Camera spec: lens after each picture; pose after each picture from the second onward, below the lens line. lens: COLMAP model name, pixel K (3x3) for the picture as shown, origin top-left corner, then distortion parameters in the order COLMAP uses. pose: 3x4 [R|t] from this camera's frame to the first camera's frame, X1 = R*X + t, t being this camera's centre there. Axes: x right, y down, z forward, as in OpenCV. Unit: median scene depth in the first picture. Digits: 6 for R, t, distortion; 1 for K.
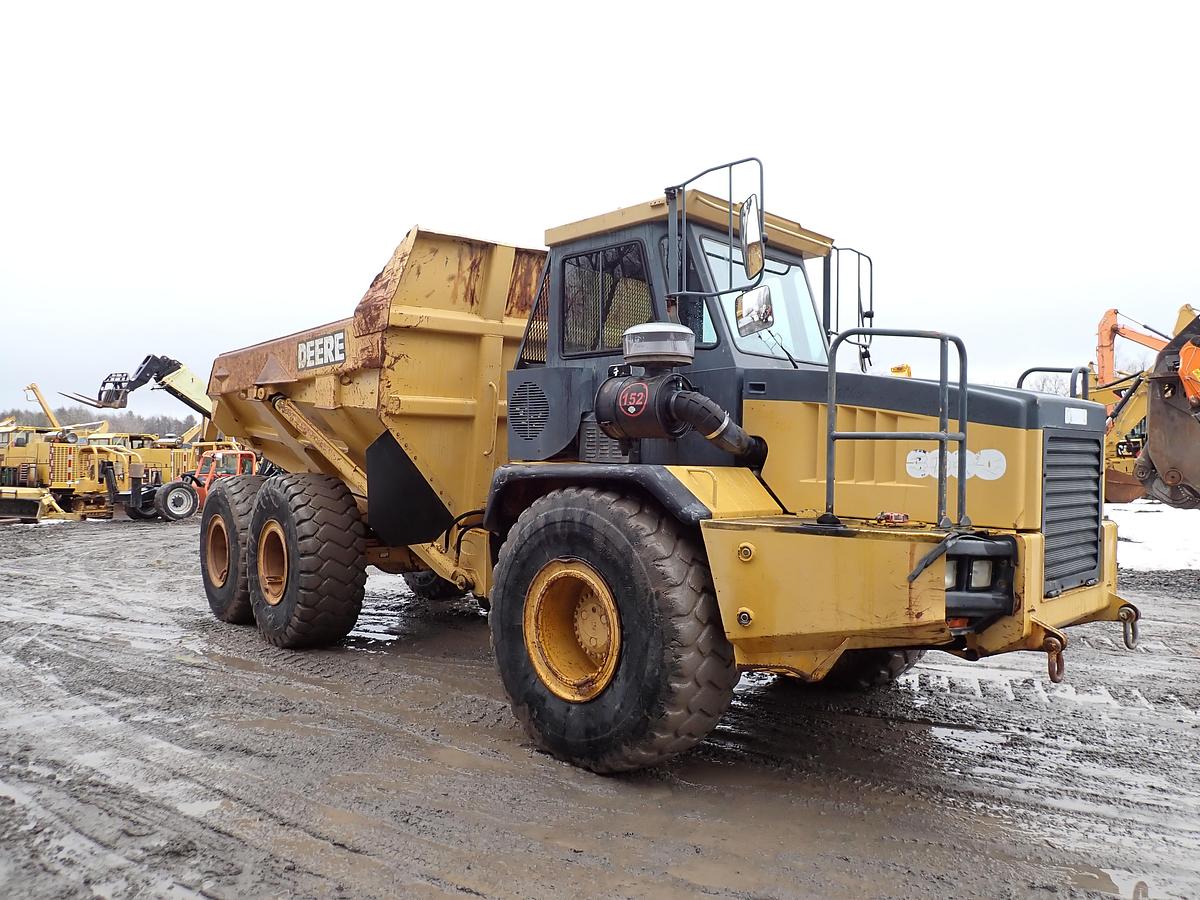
lens RADIAL K [[894.9, 0, 599.6], [0, 894.9, 445.8], [0, 0, 1]] dist [0.004488, -0.009016]
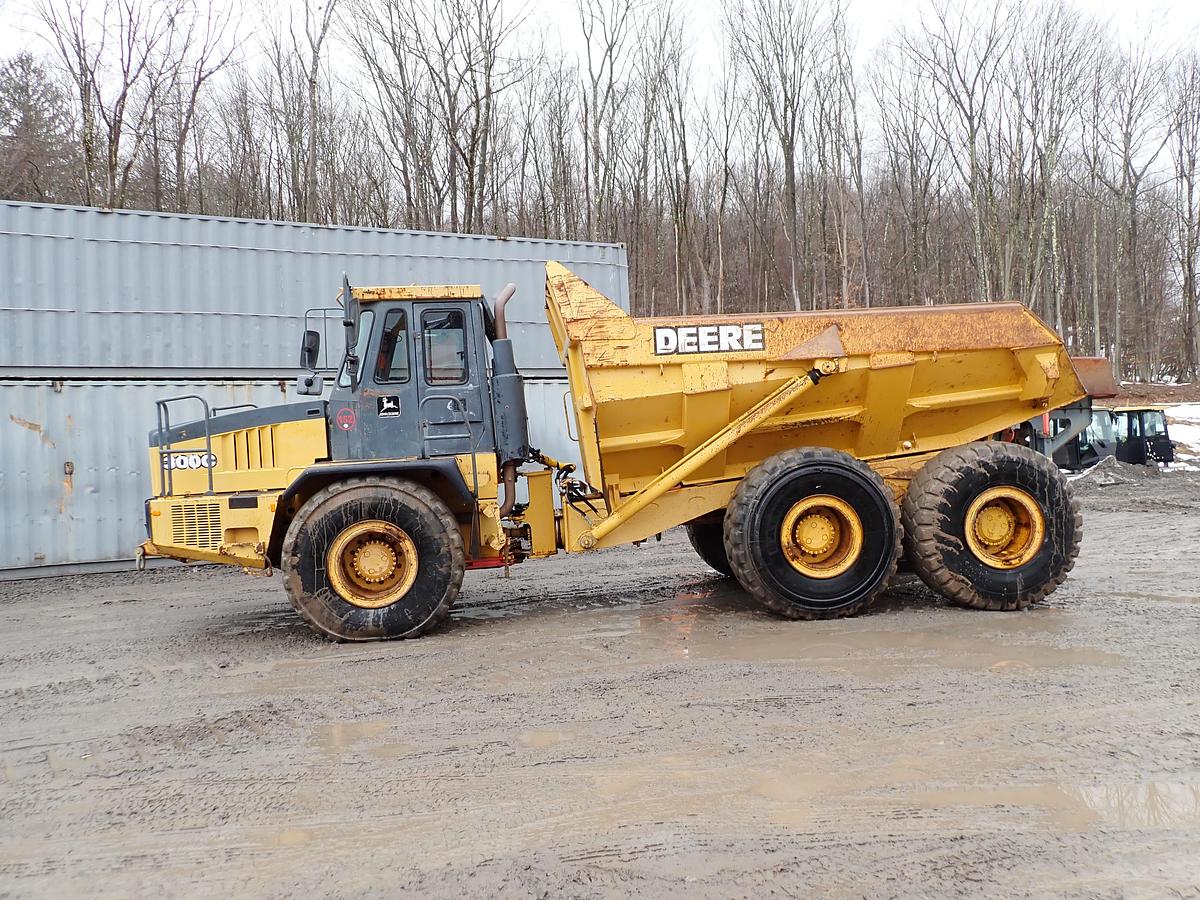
lens RADIAL K [[884.3, 0, 602.7], [0, 884.3, 453.5], [0, 0, 1]] dist [0.004236, -0.003949]
pose [[0.570996, -0.039941, 0.819980, -0.352250], [0.041286, 0.998949, 0.019908, 0.002266], [-0.819914, 0.022486, 0.572045, 0.134996]]
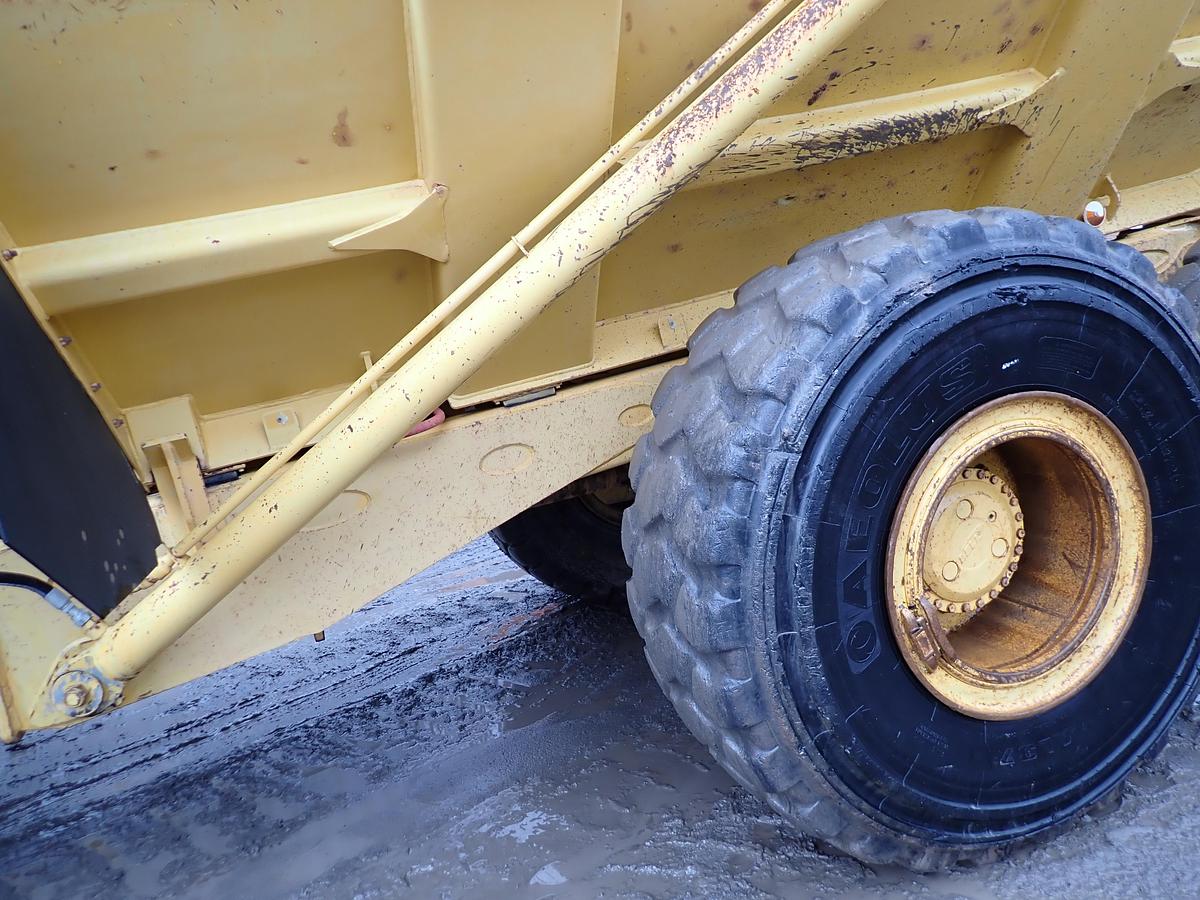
lens RADIAL K [[893.2, 0, 601.0], [0, 893.2, 447.9], [0, 0, 1]] dist [0.010985, -0.008880]
pose [[0.323704, -0.204059, 0.923892, -0.147423], [0.132199, 0.976642, 0.169392, 0.012185], [-0.936877, 0.067305, 0.343119, 0.252693]]
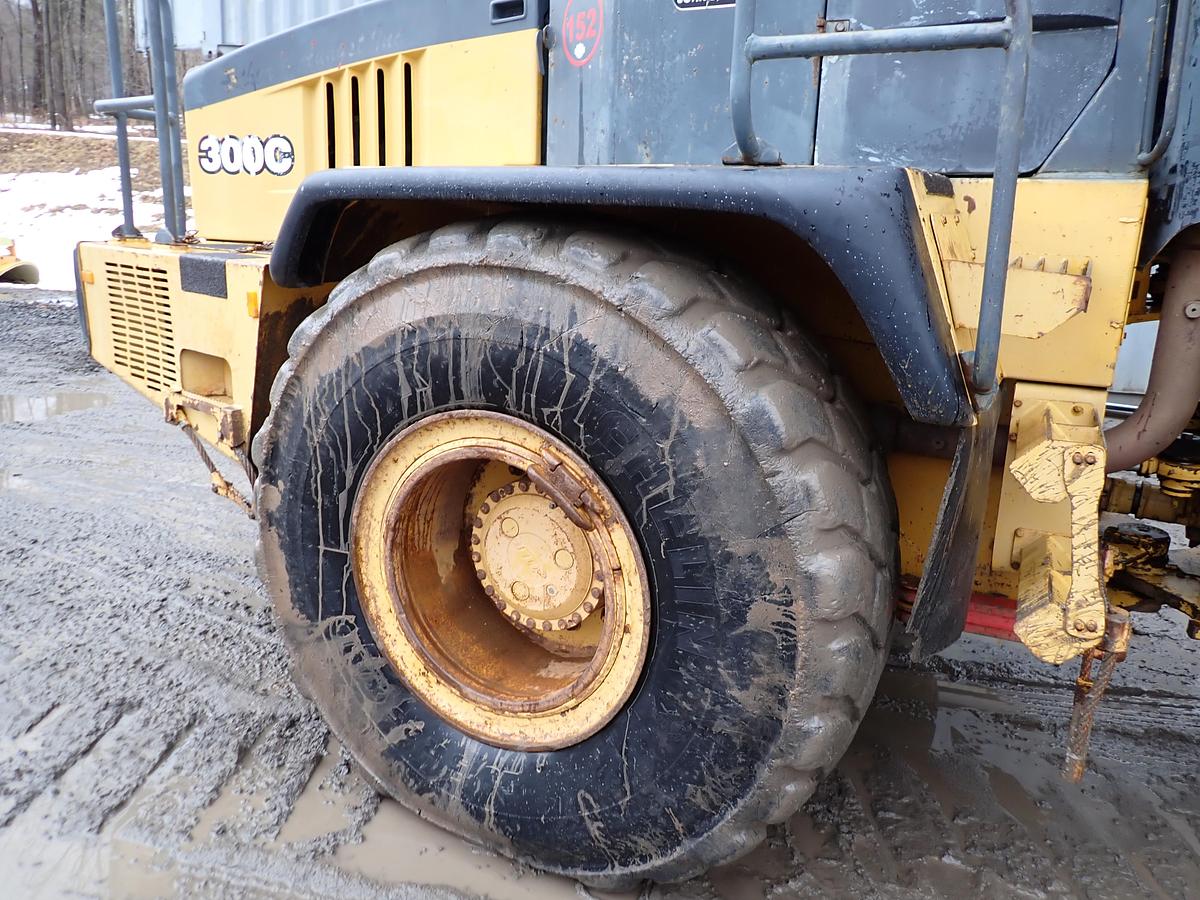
lens RADIAL K [[889.6, 0, 594.3], [0, 889.6, 433.6], [0, 0, 1]] dist [0.026004, 0.003305]
pose [[0.950439, -0.029756, 0.309484, -0.176739], [-0.045944, 0.971040, 0.234459, 0.011389], [-0.307498, -0.237058, 0.921547, 0.292954]]
